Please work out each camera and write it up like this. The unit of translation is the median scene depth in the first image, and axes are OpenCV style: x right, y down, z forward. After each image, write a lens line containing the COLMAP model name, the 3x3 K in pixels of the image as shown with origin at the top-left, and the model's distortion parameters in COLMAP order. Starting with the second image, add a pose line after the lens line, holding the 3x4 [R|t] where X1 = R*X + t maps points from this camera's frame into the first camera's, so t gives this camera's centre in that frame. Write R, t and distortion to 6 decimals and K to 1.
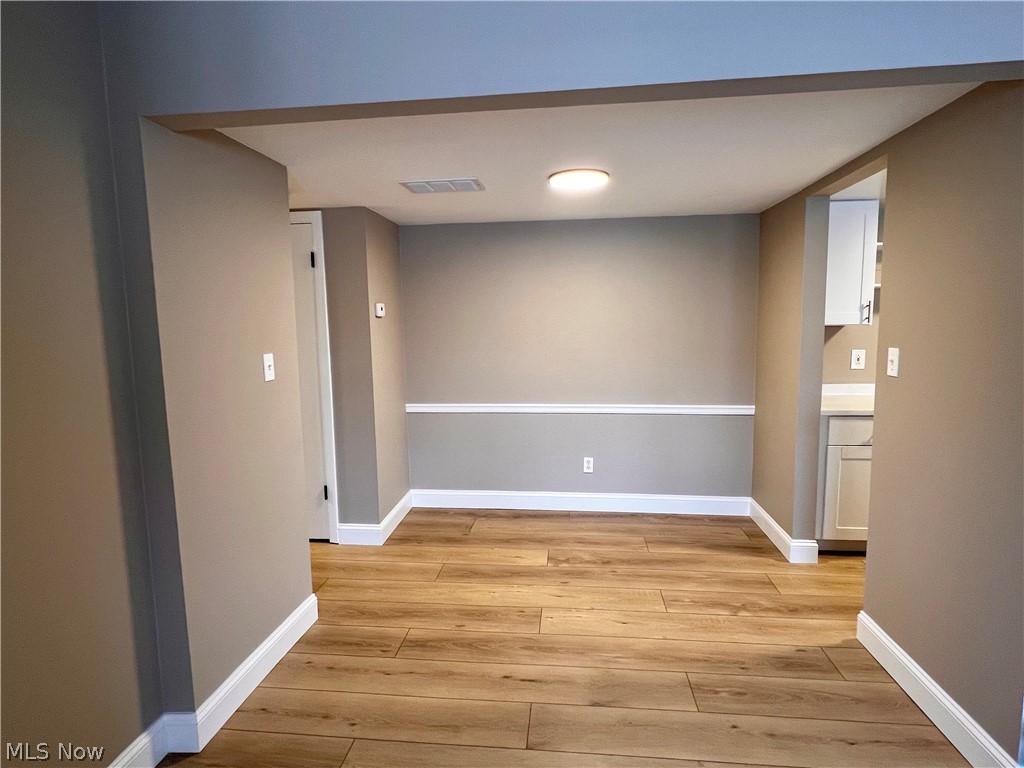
lens RADIAL K [[541.2, 0, 512.4], [0, 541.2, 379.2], [0, 0, 1]] dist [-0.006016, 0.000119]
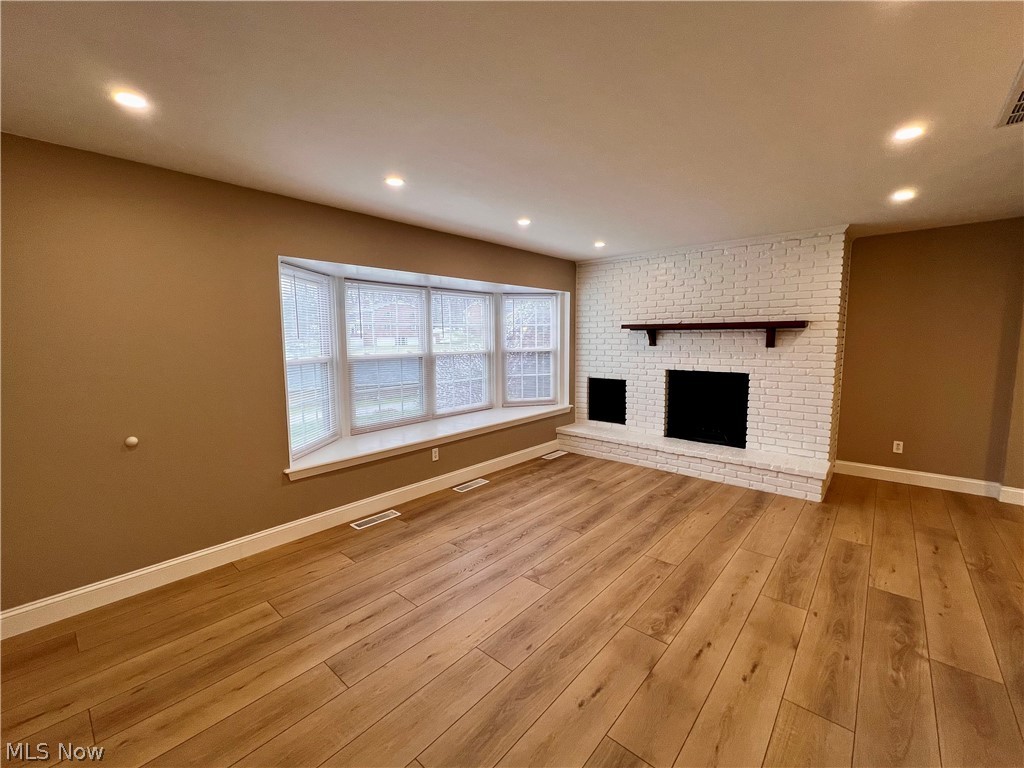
lens RADIAL K [[428.5, 0, 513.0], [0, 428.5, 380.8], [0, 0, 1]] dist [-0.001419, -0.000134]
pose [[-0.571409, 0.109305, -0.813354, 1.343662], [-0.072584, 0.980475, 0.182757, -0.042529], [0.817449, 0.163465, -0.552319, 0.082476]]
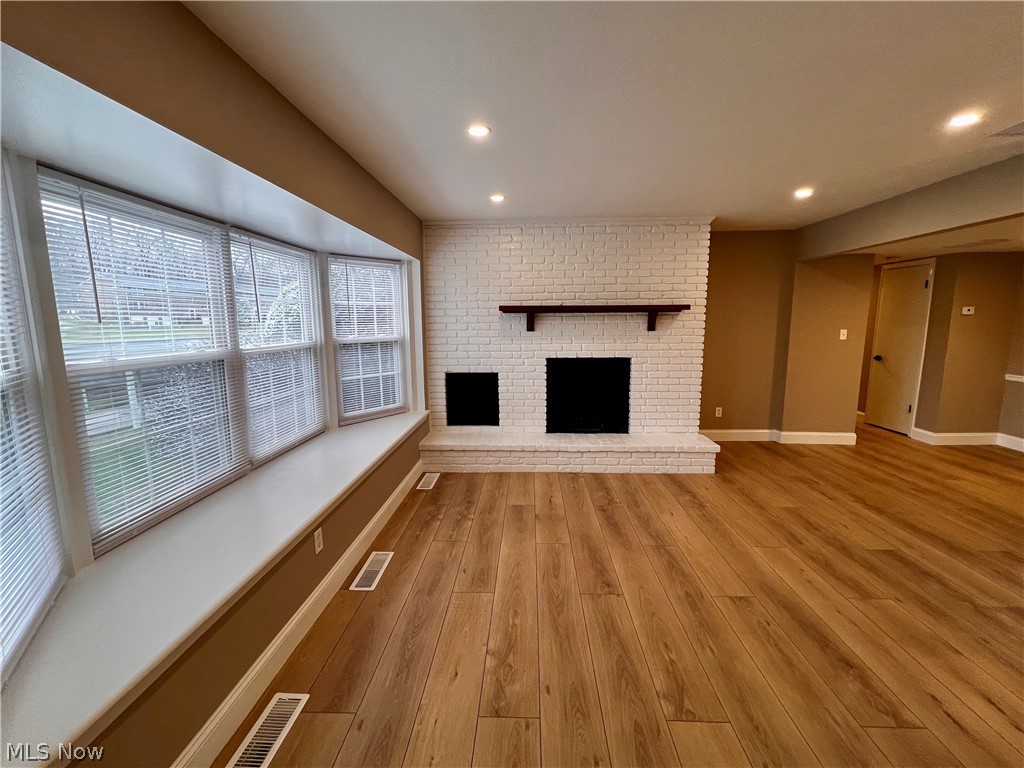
lens RADIAL K [[428.5, 0, 513.1], [0, 428.5, 381.9], [0, 0, 1]] dist [-0.001419, -0.000134]
pose [[0.069457, 0.163399, -0.984112, 1.111777], [-0.105333, 0.982181, 0.155644, 0.035254], [0.992008, 0.092849, 0.085430, -0.553790]]
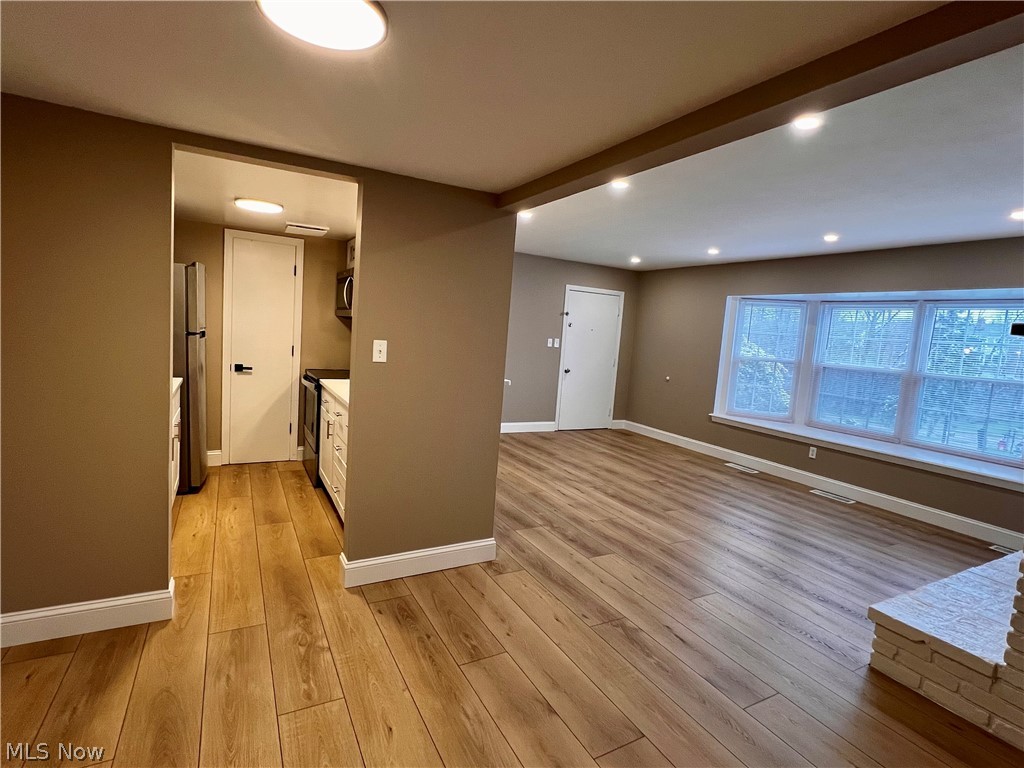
lens RADIAL K [[511.4, 0, 513.3], [0, 511.4, 384.9], [0, 0, 1]] dist [-0.004880, 0.000433]
pose [[-0.576531, -0.109592, 0.809692, -0.320901], [0.028463, 0.987669, 0.153949, -0.089328], [-0.816579, 0.111803, -0.566303, 0.975603]]
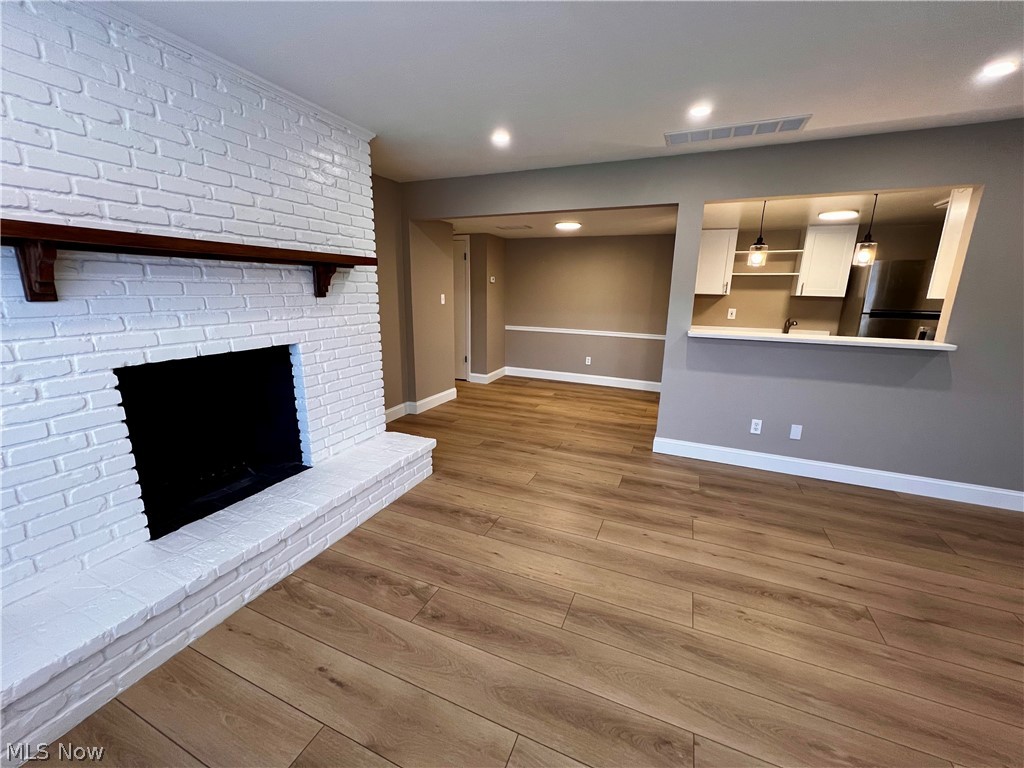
lens RADIAL K [[406.6, 0, 511.4], [0, 406.6, 382.0], [0, 0, 1]] dist [-0.004628, 0.001346]
pose [[0.955496, 0.098884, -0.277939, 0.375090], [-0.065767, 0.989839, 0.126071, 0.081636], [0.287581, -0.102181, 0.952290, -0.688659]]
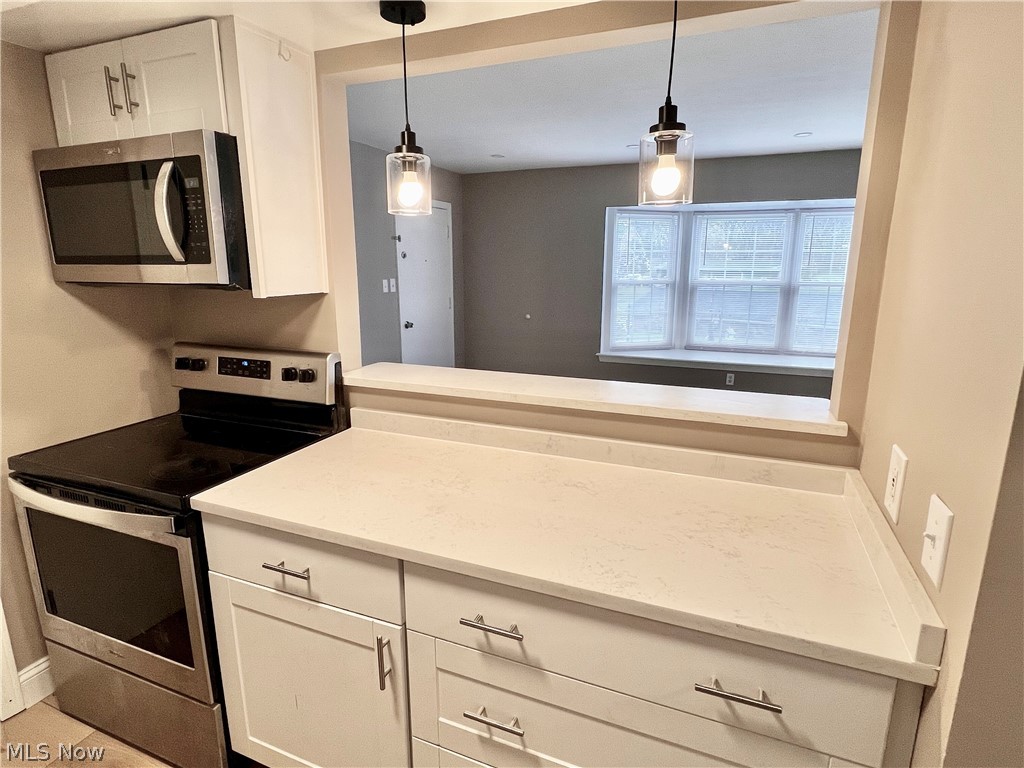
lens RADIAL K [[541.2, 0, 513.9], [0, 541.2, 380.7], [0, 0, 1]] dist [-0.006016, 0.000119]
pose [[-0.963745, -0.039821, 0.263838, 0.662292], [0.046337, 0.948800, 0.312461, -0.129105], [-0.262772, 0.313358, -0.912556, 0.936303]]
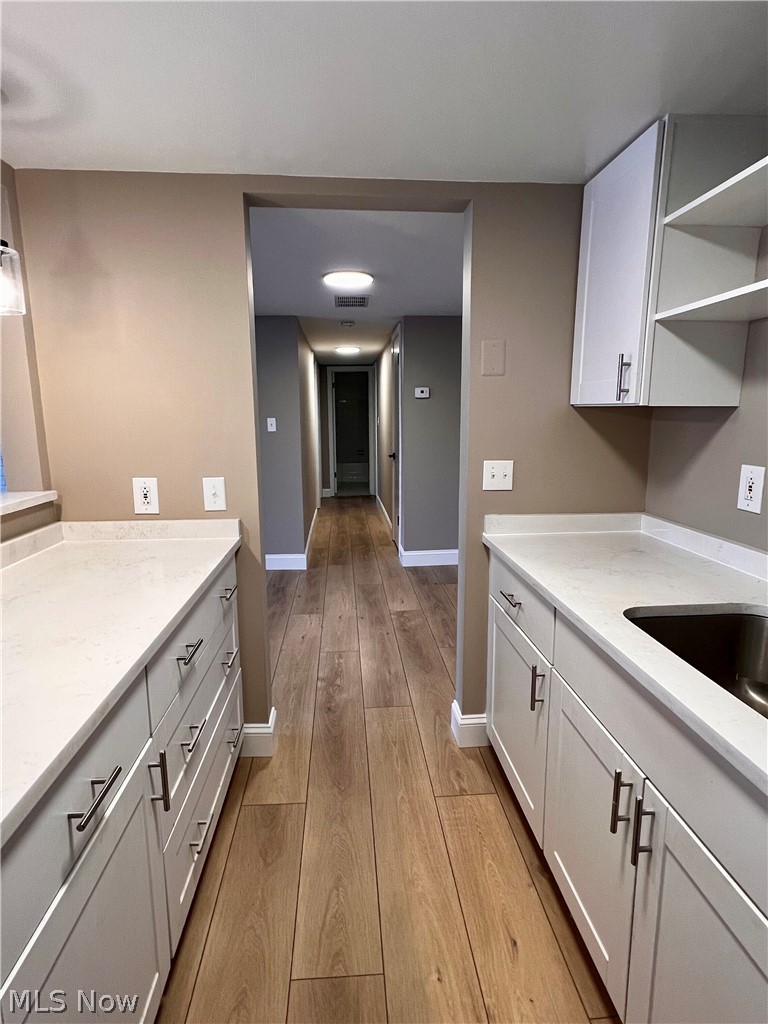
lens RADIAL K [[541.2, 0, 377.8], [0, 541.2, 511.3], [0, 0, 1]] dist [-0.006016, 0.000119]
pose [[0.177216, 0.192204, -0.965221, 1.160915], [-0.104550, 0.978872, 0.175727, -0.073697], [0.978603, 0.069772, 0.193567, 0.733303]]
